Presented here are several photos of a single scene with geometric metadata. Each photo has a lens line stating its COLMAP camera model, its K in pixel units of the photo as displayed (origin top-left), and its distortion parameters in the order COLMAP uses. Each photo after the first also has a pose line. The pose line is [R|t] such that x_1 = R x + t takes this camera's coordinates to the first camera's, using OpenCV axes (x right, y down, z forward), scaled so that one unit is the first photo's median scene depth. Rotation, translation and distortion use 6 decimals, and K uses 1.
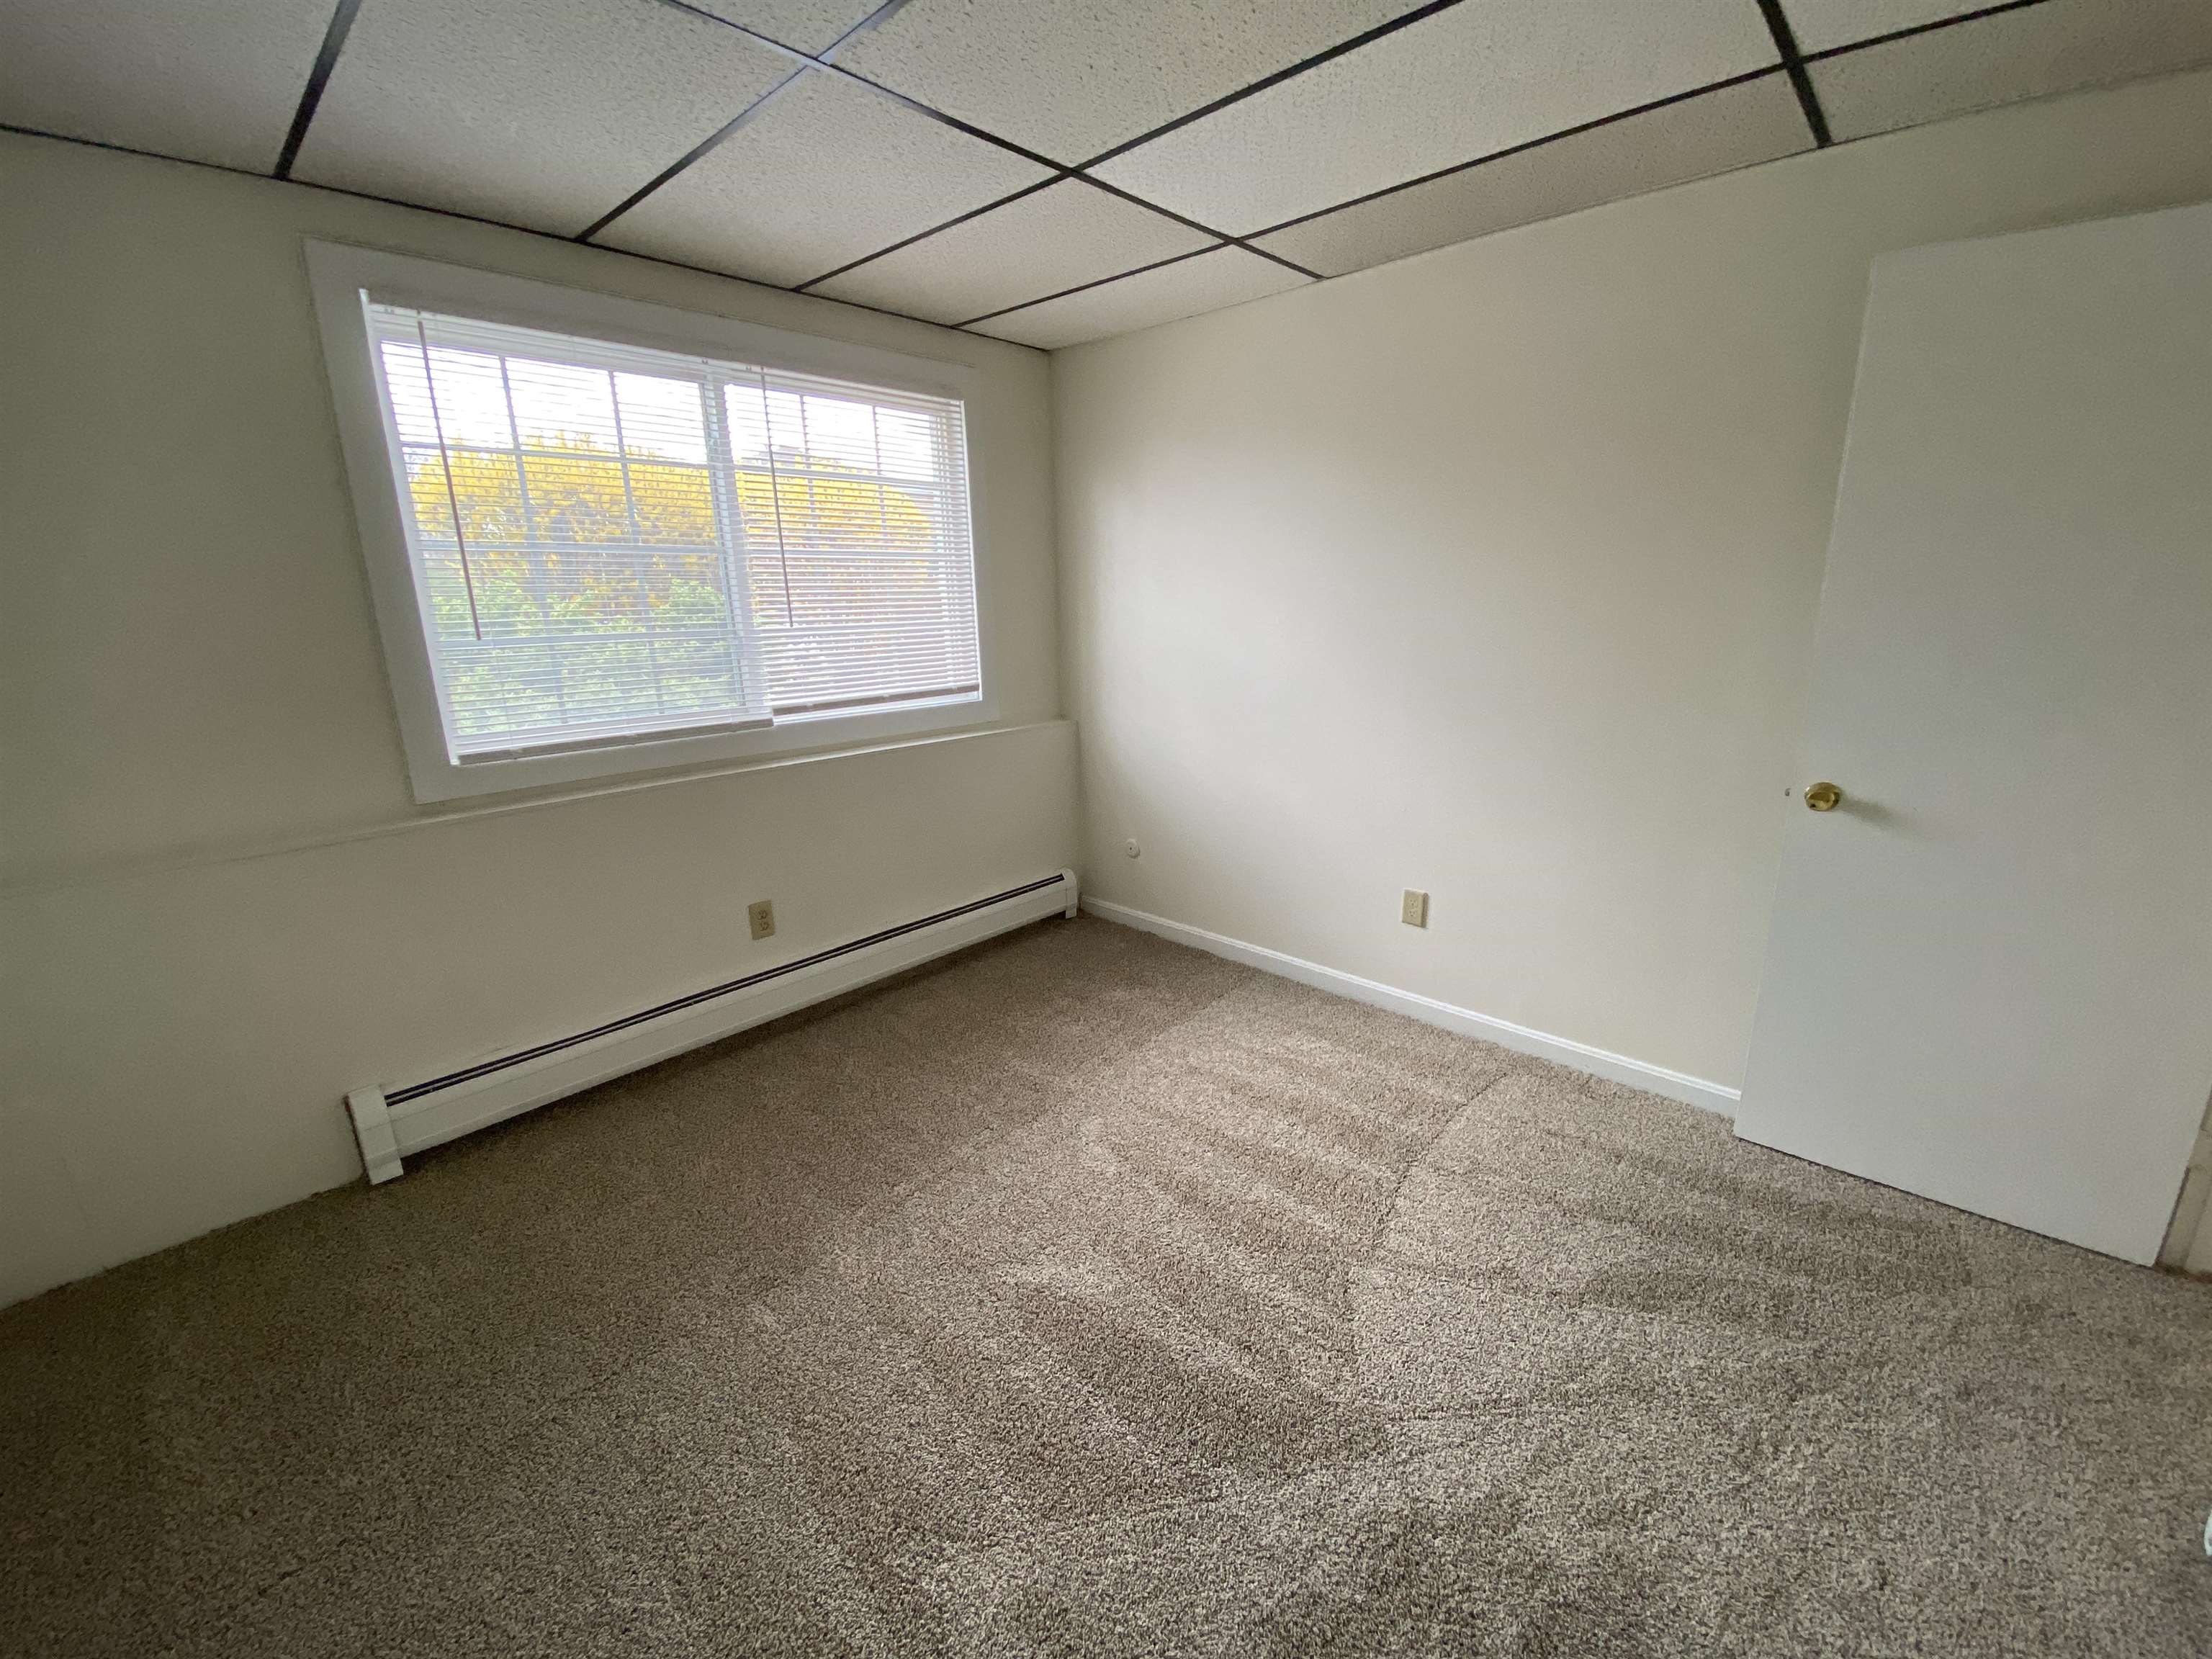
lens RADIAL K [[907.6, 0, 1104.6], [0, 907.6, 828.9], [0, 0, 1]] dist [0.030013, -0.021845]
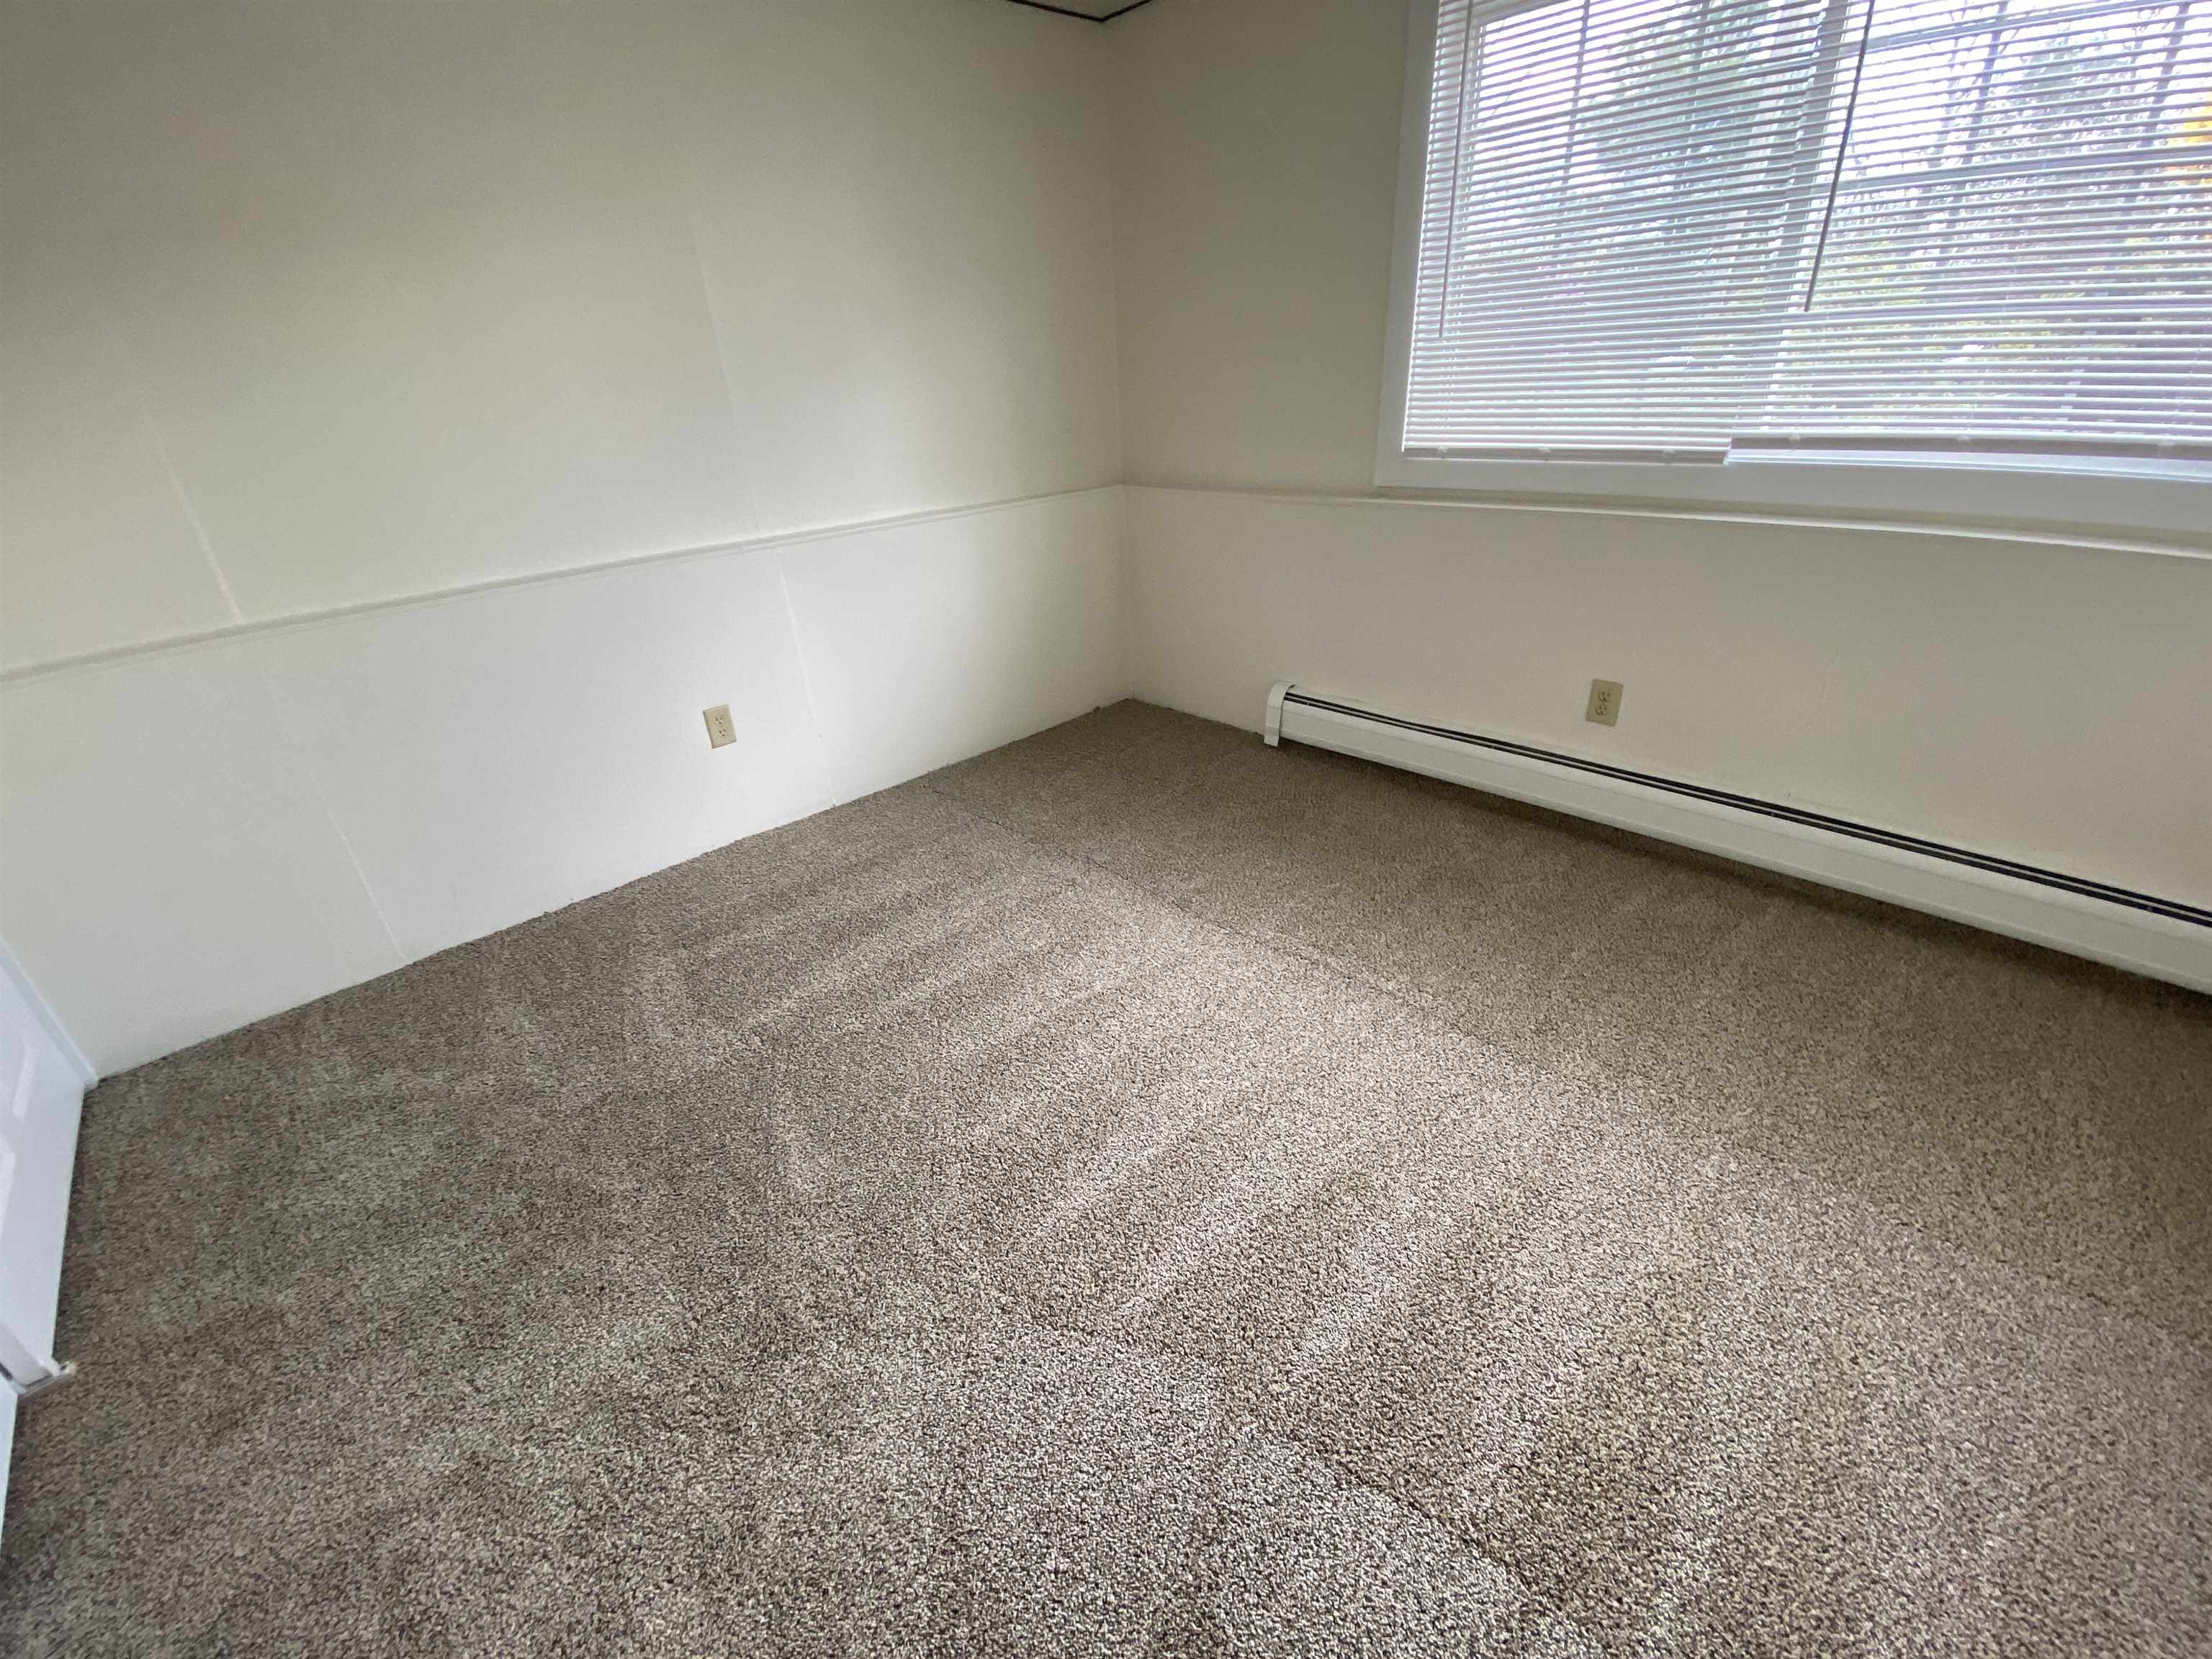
lens RADIAL K [[891.0, 0, 1102.0], [0, 891.0, 815.8], [0, 0, 1]] dist [0.056697, -0.020294]
pose [[-0.038387, 0.480157, -0.876342, 0.466454], [-0.193930, 0.856734, 0.477909, -0.133256], [0.980264, 0.188295, 0.060230, 0.556082]]
